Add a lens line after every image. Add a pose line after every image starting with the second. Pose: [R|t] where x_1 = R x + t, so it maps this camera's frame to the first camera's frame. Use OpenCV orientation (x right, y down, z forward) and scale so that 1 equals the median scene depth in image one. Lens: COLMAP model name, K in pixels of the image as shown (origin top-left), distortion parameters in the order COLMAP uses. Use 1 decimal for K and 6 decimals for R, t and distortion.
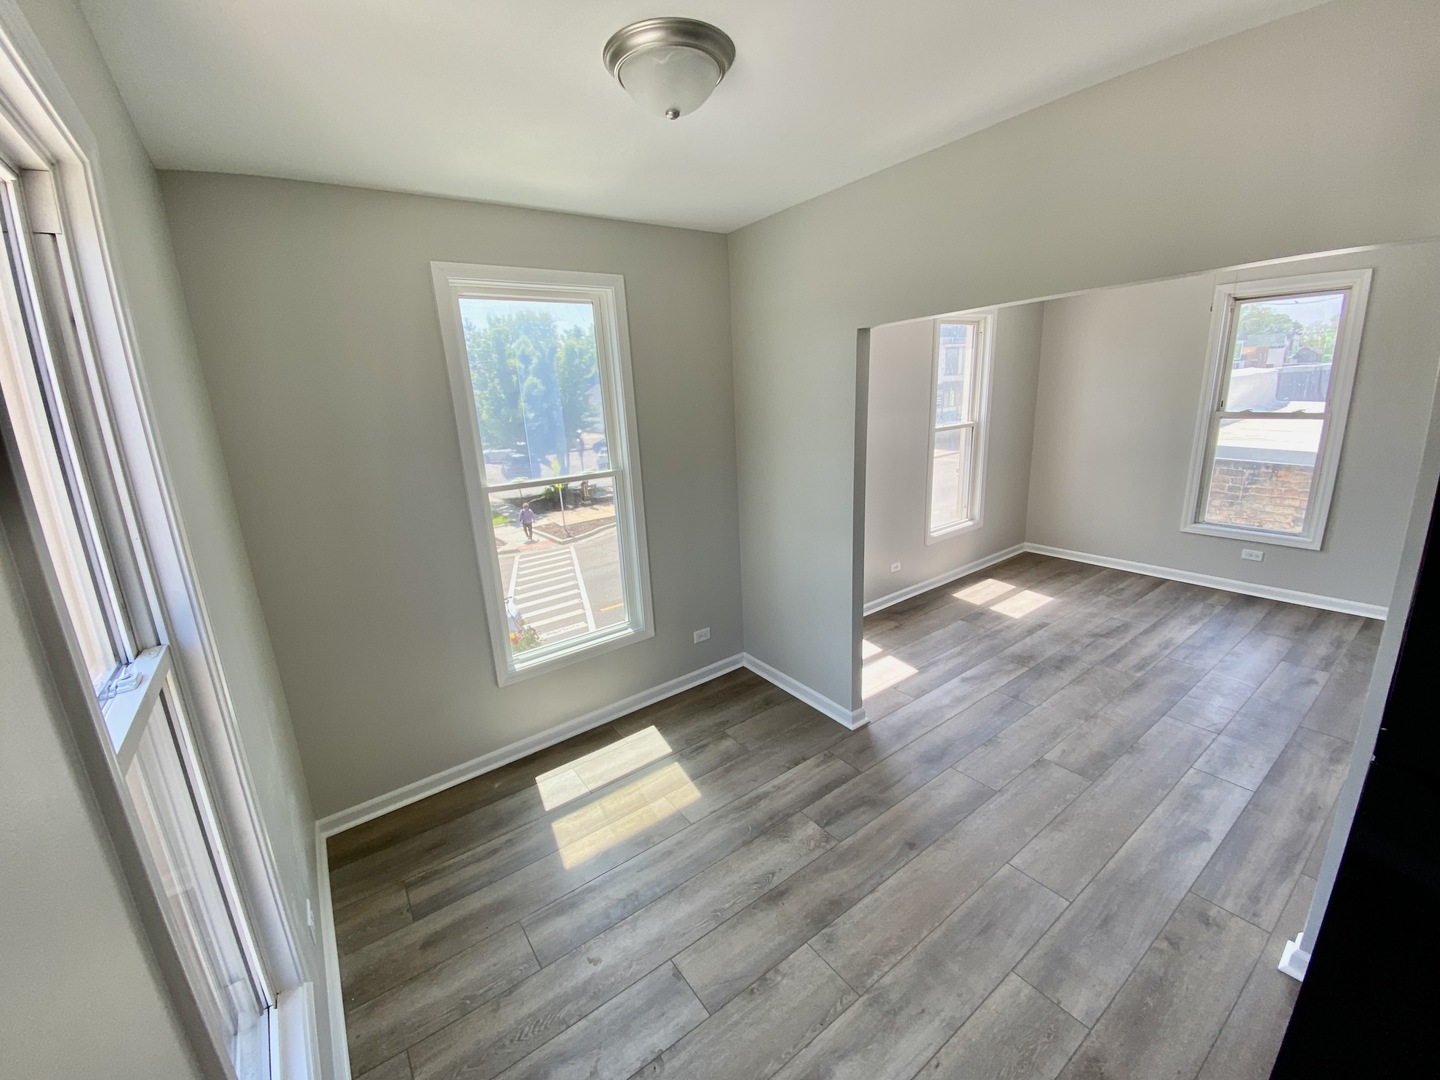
lens RADIAL K [[599.0, 0, 720.0], [0, 599.0, 540.0], [0, 0, 1]] dist [0.000497, -0.011986]
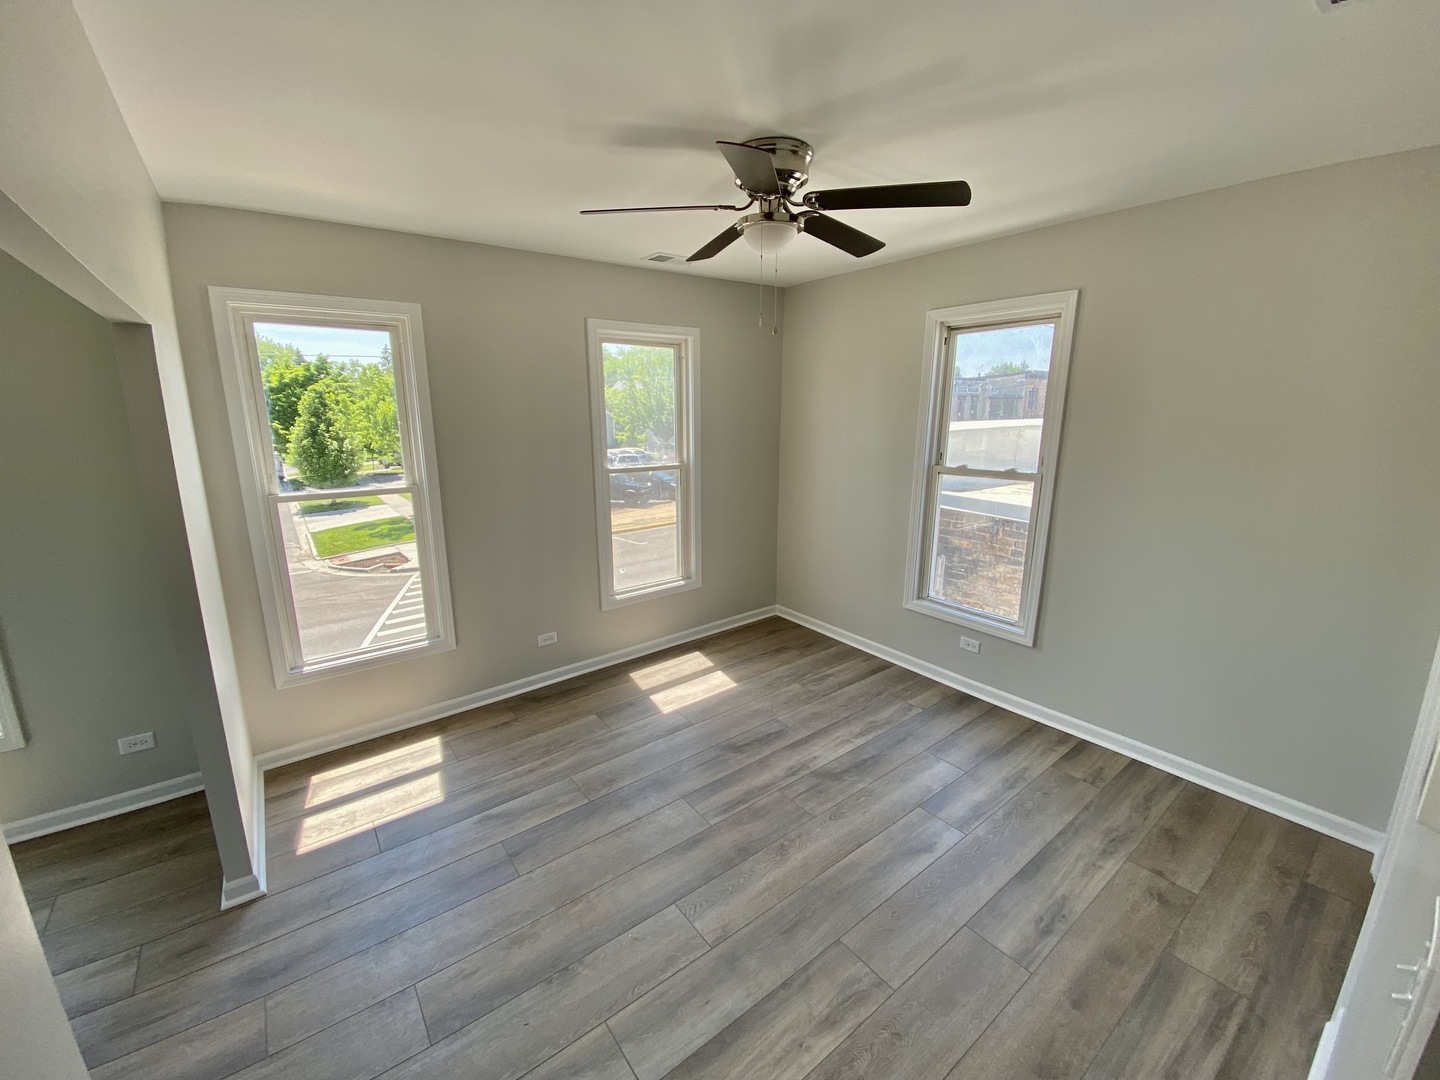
lens RADIAL K [[591.6, 0, 720.0], [0, 591.6, 540.0], [0, 0, 1]] dist [0.031656, -0.023747]
pose [[0.998714, 0.041582, 0.029011, 0.527774], [-0.040705, 0.998715, -0.030200, -0.077981], [-0.030229, 0.028980, 0.999123, 0.199126]]
